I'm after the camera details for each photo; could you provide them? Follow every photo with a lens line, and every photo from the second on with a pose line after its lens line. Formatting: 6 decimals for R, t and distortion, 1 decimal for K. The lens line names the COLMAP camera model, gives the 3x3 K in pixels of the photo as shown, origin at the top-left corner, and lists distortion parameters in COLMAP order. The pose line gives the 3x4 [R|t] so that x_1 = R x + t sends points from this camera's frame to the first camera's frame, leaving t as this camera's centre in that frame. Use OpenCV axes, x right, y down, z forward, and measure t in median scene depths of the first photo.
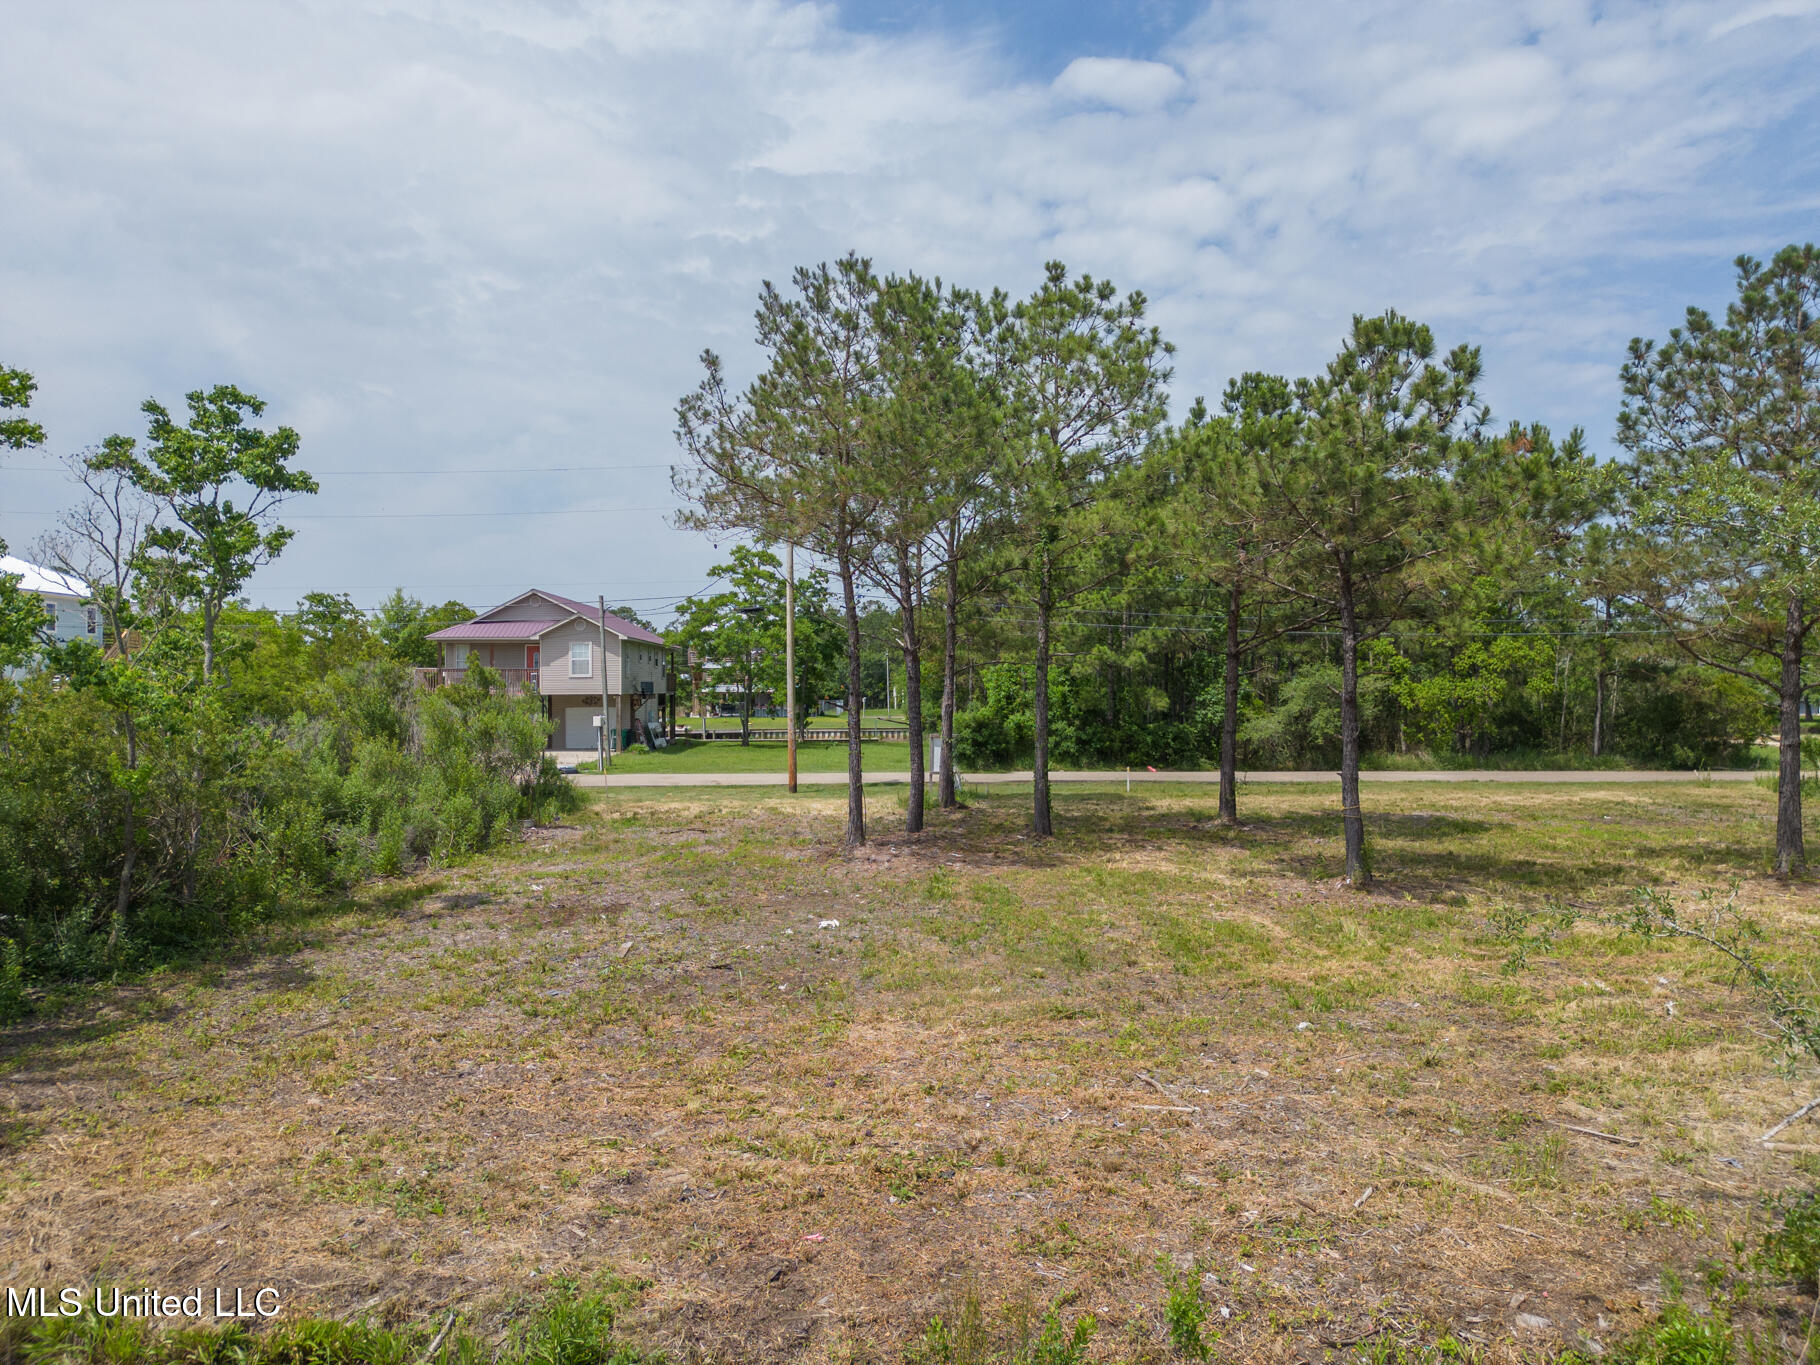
lens RADIAL K [[1269.3, 0, 910.0], [0, 1269.3, 682.5], [0, 0, 1]] dist [0.084005, -0.104387]
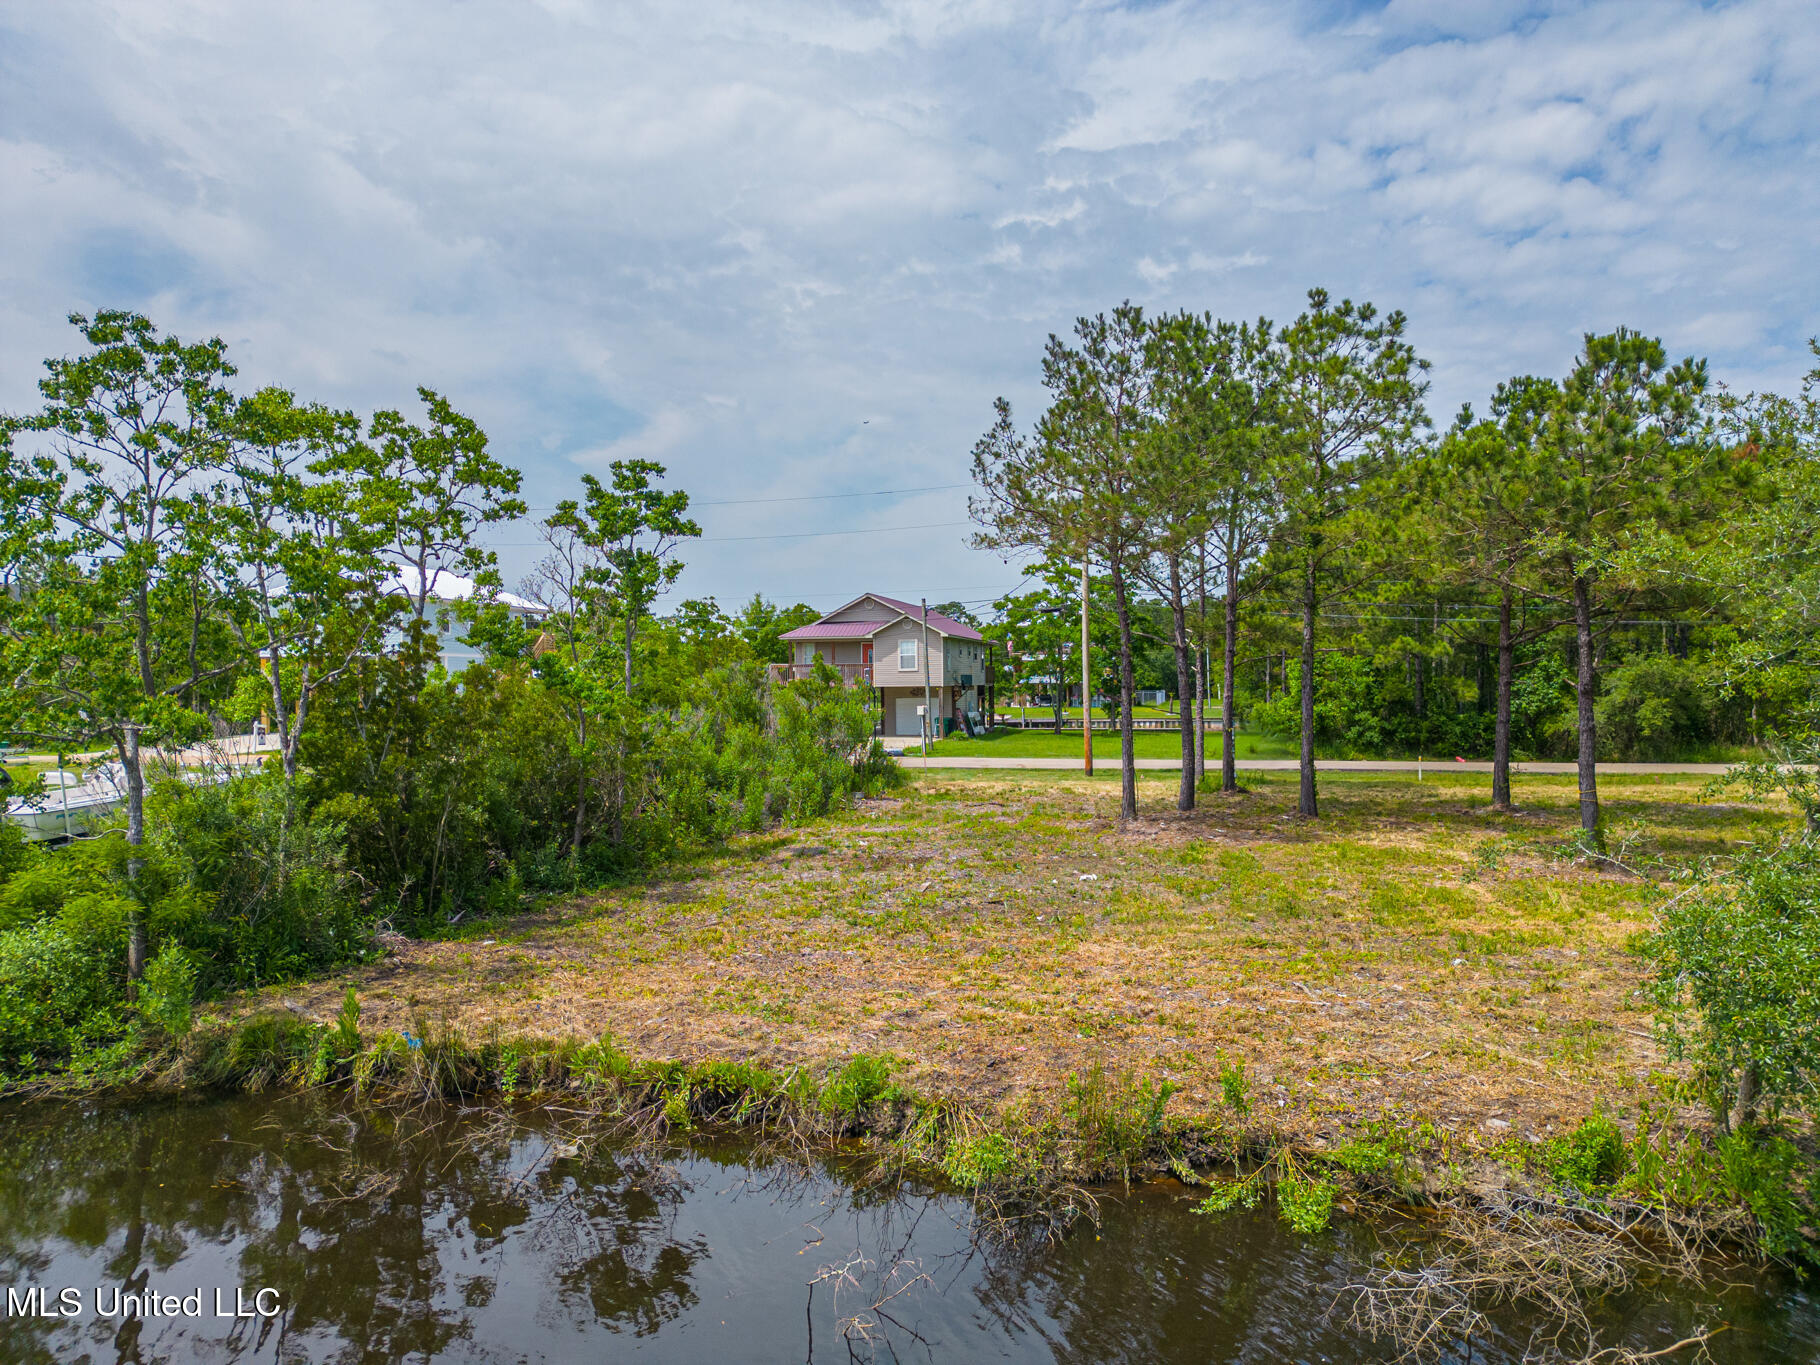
lens RADIAL K [[1269.3, 0, 910.0], [0, 1269.3, 682.5], [0, 0, 1]] dist [0.084005, -0.104387]
pose [[0.966713, -0.004292, -0.255828, 0.057818], [0.006384, 0.999953, 0.007345, -0.004554], [0.255784, -0.008734, 0.966694, -0.151753]]
